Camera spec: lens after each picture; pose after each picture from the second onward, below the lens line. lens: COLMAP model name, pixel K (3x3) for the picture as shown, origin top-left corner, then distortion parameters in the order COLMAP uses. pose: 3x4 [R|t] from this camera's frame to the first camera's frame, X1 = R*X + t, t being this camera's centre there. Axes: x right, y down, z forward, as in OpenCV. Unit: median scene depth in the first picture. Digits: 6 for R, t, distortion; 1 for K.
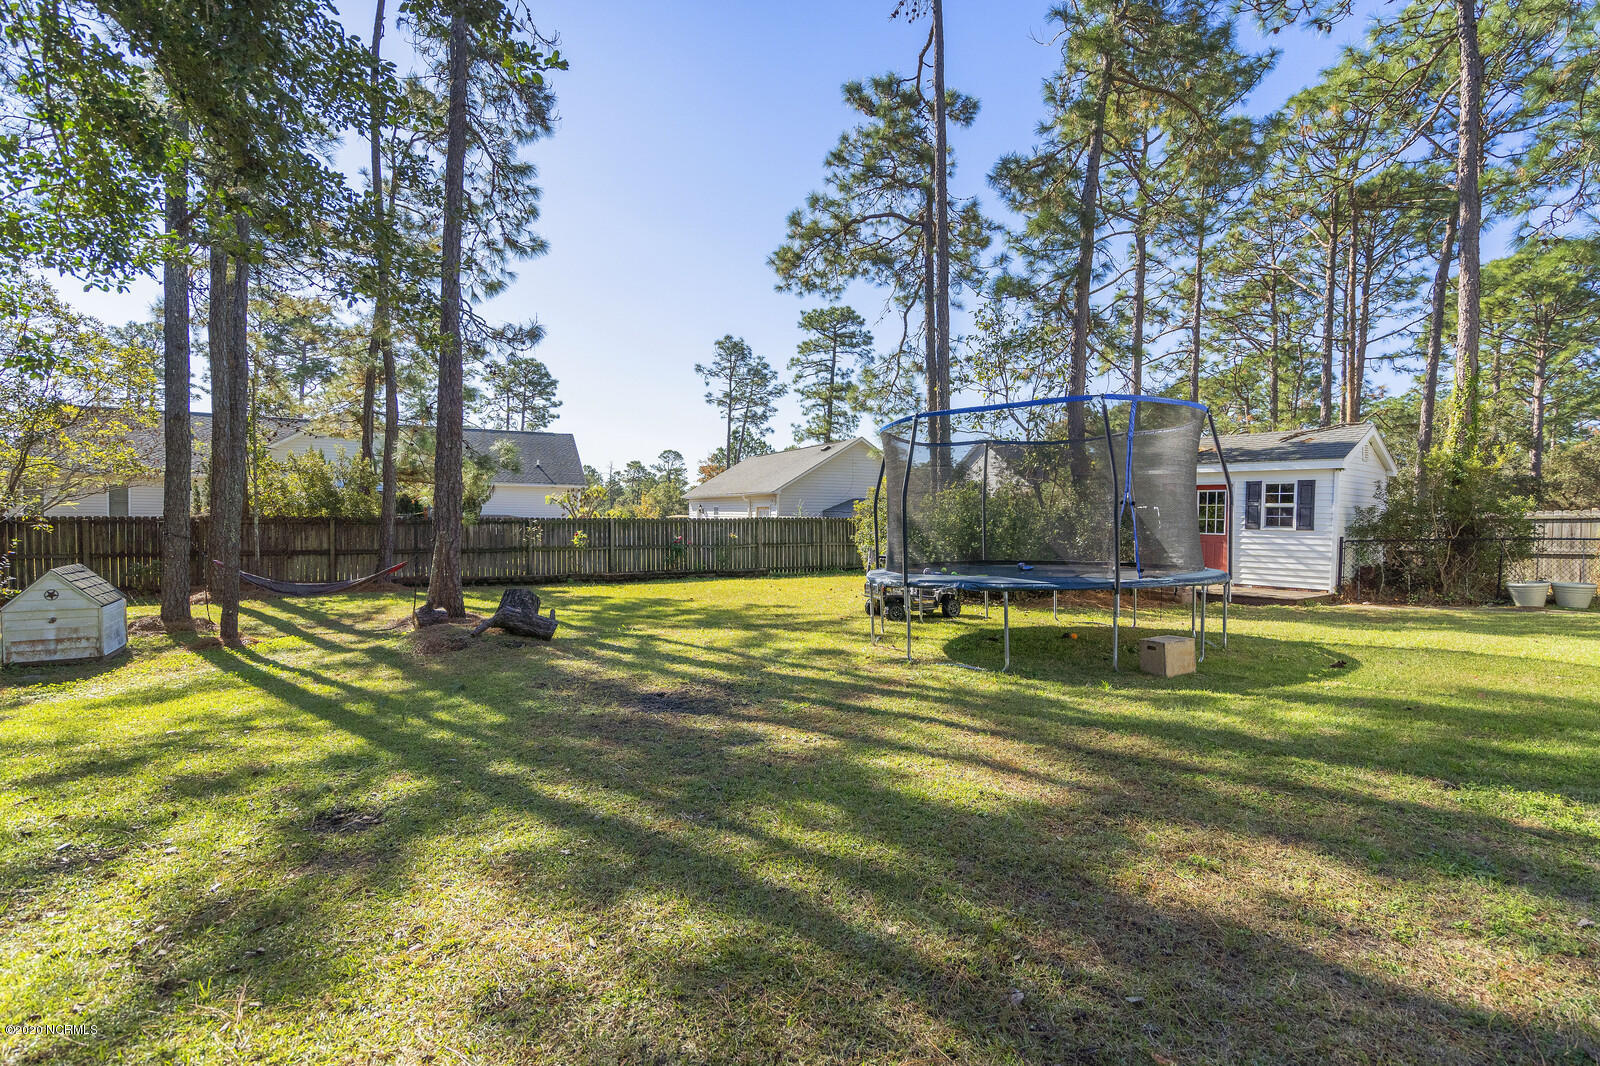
lens RADIAL K [[761.7, 0, 800.0], [0, 761.7, 533.0], [0, 0, 1]] dist [-0.003287, -0.000114]
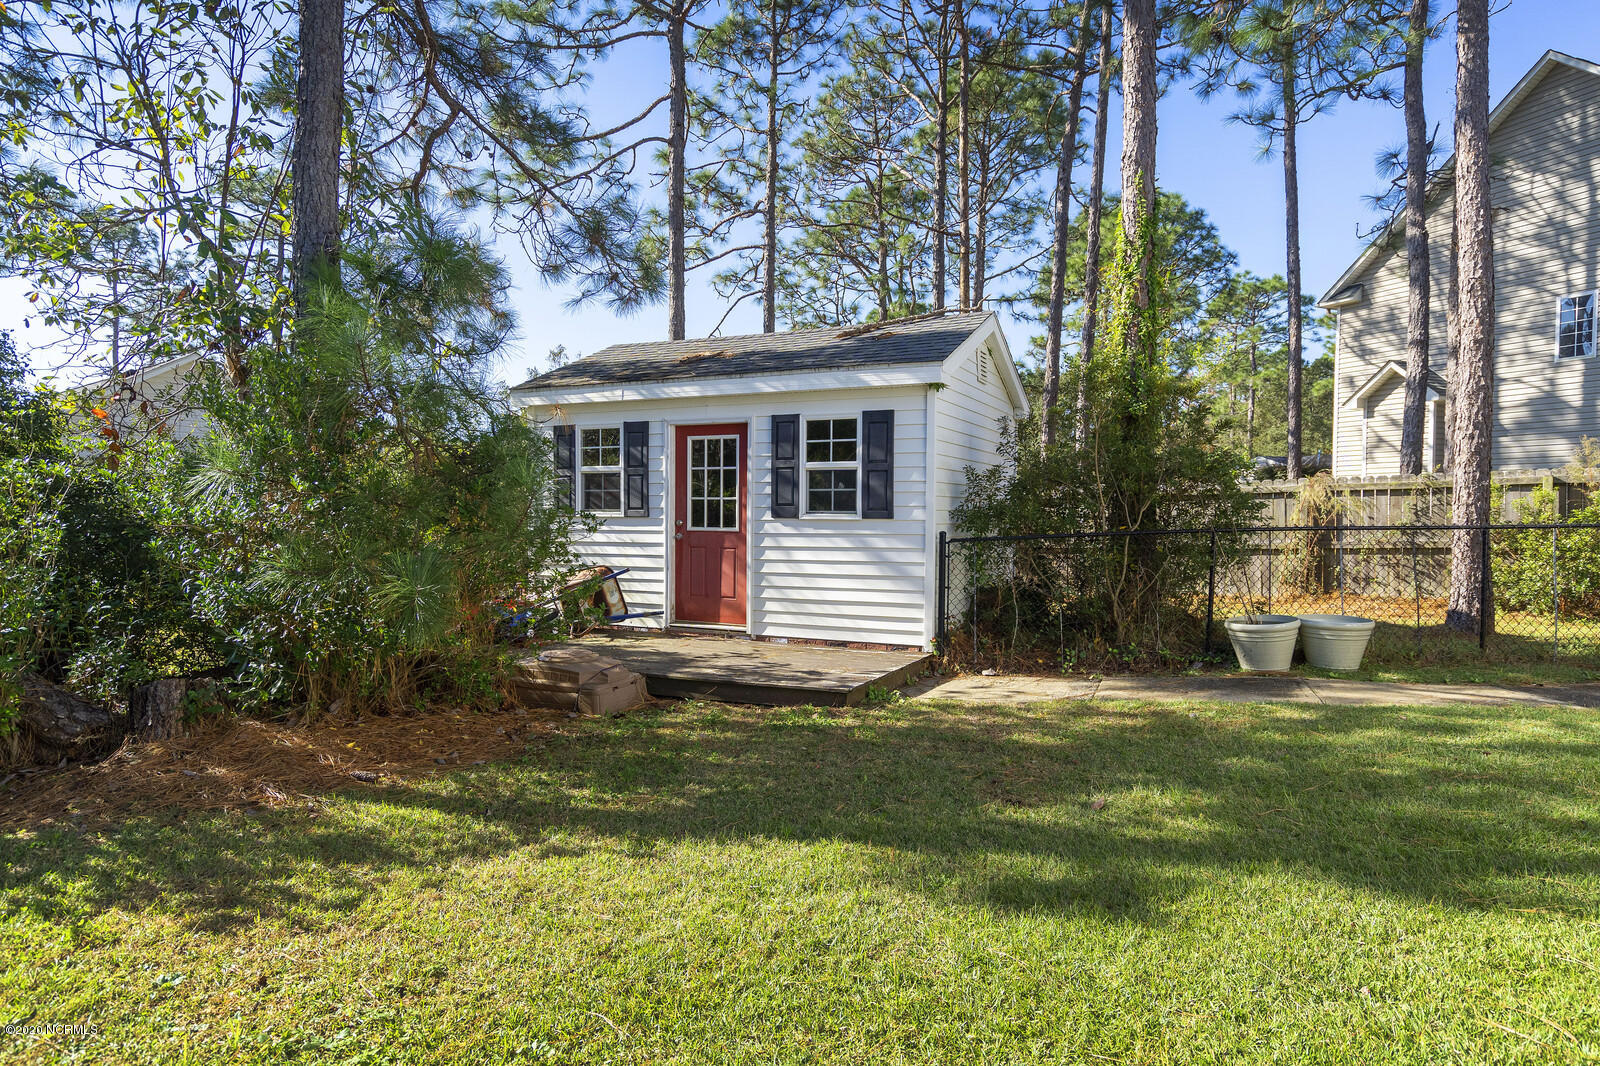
lens RADIAL K [[960.8, 0, 796.7], [0, 960.8, 508.9], [0, 0, 1]] dist [-0.000072, 0.000267]
pose [[0.903839, -0.011577, 0.427716, 0.088434], [0.018210, 0.999769, -0.011419, -0.000902], [-0.427485, 0.018110, 0.903841, 0.117709]]
